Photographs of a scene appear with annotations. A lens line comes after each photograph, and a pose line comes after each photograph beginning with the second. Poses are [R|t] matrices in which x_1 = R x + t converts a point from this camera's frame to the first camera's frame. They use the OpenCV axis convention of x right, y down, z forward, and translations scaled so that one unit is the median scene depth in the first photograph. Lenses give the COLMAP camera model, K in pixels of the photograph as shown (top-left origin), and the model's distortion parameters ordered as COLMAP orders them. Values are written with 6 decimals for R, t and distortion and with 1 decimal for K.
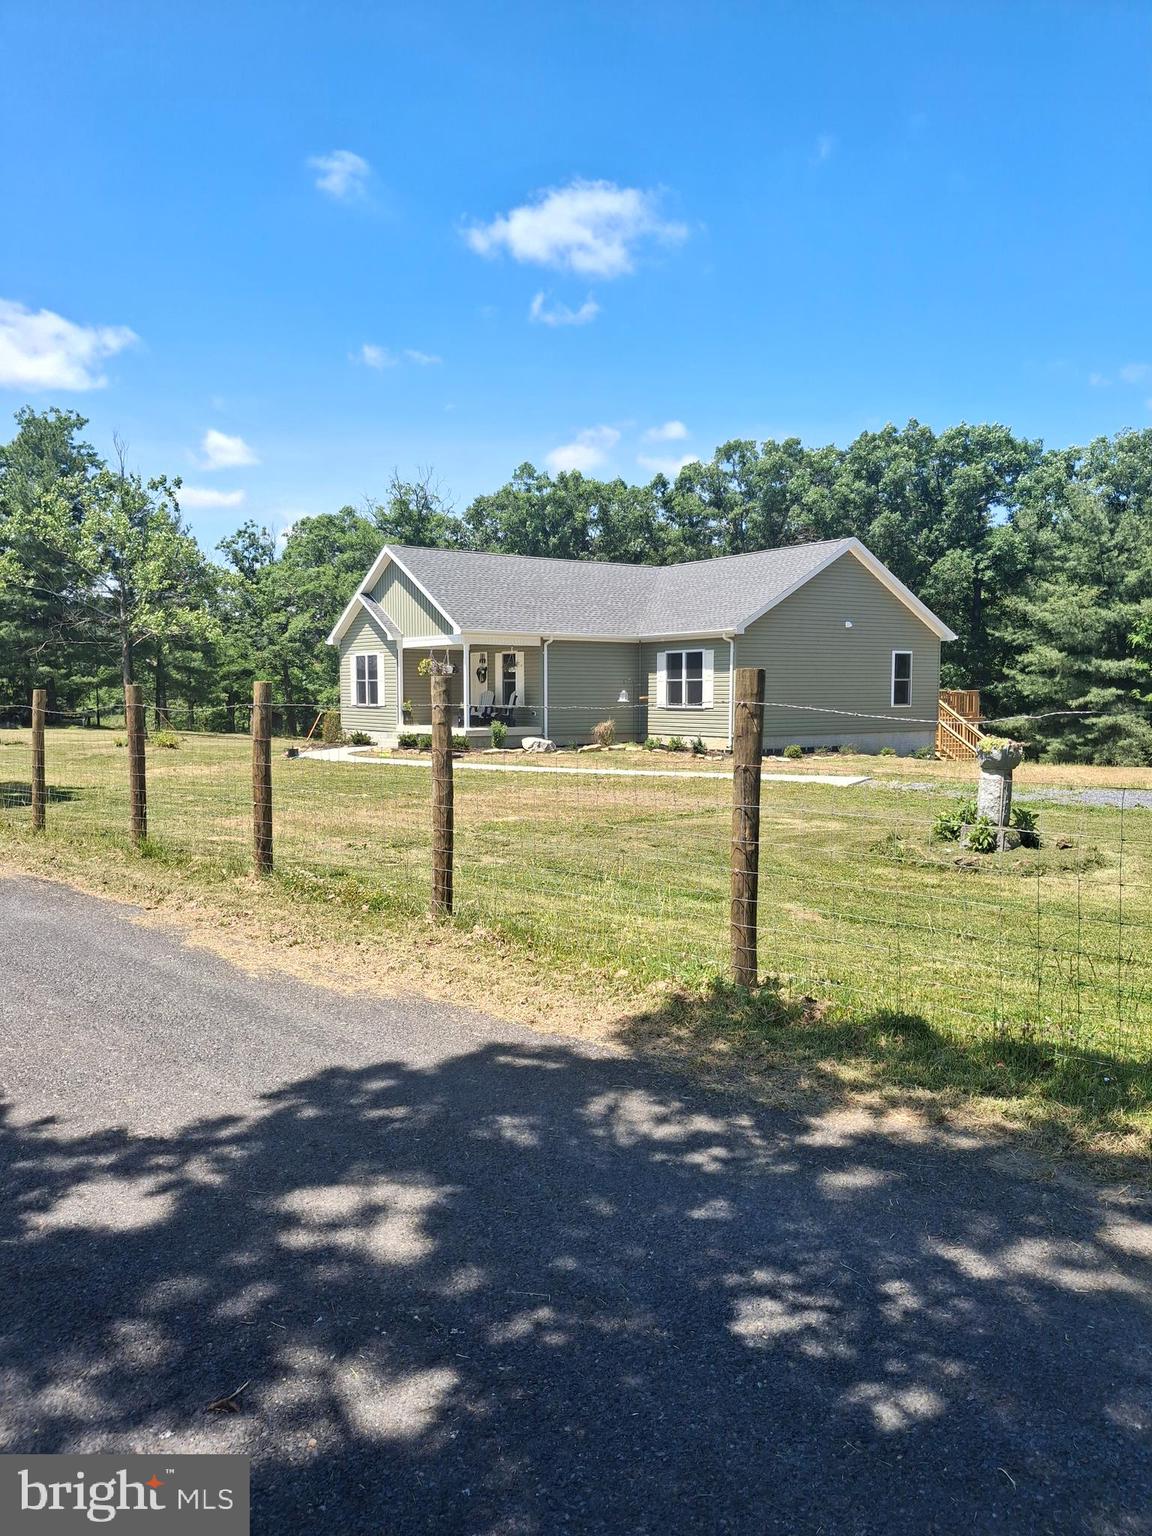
lens RADIAL K [[1162.2, 0, 587.4], [0, 1162.2, 770.0], [0, 0, 1]] dist [0.023162, -0.043731]
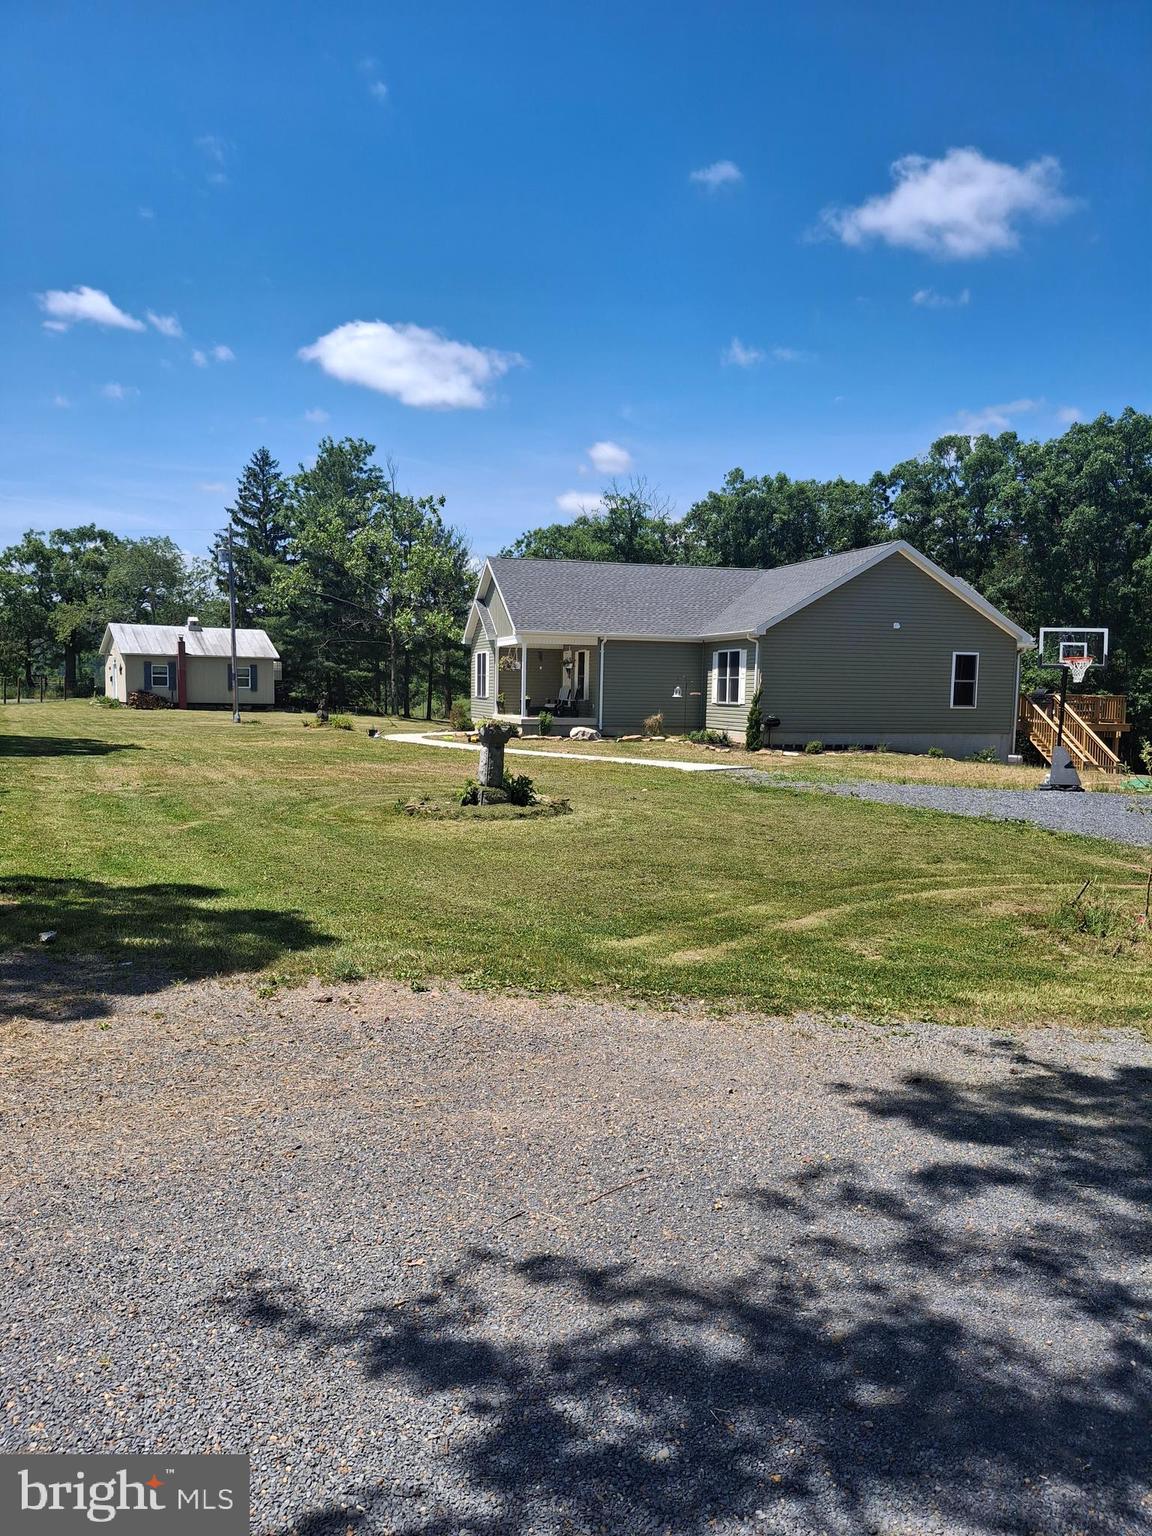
lens RADIAL K [[1162.2, 0, 560.1], [0, 1162.2, 768.1], [0, 0, 1]] dist [0.023162, -0.043731]
pose [[0.944811, 0.041376, -0.324993, 0.292085], [-0.041471, 0.999118, 0.006637, 0.004882], [0.324981, 0.007207, 0.945693, -0.061536]]
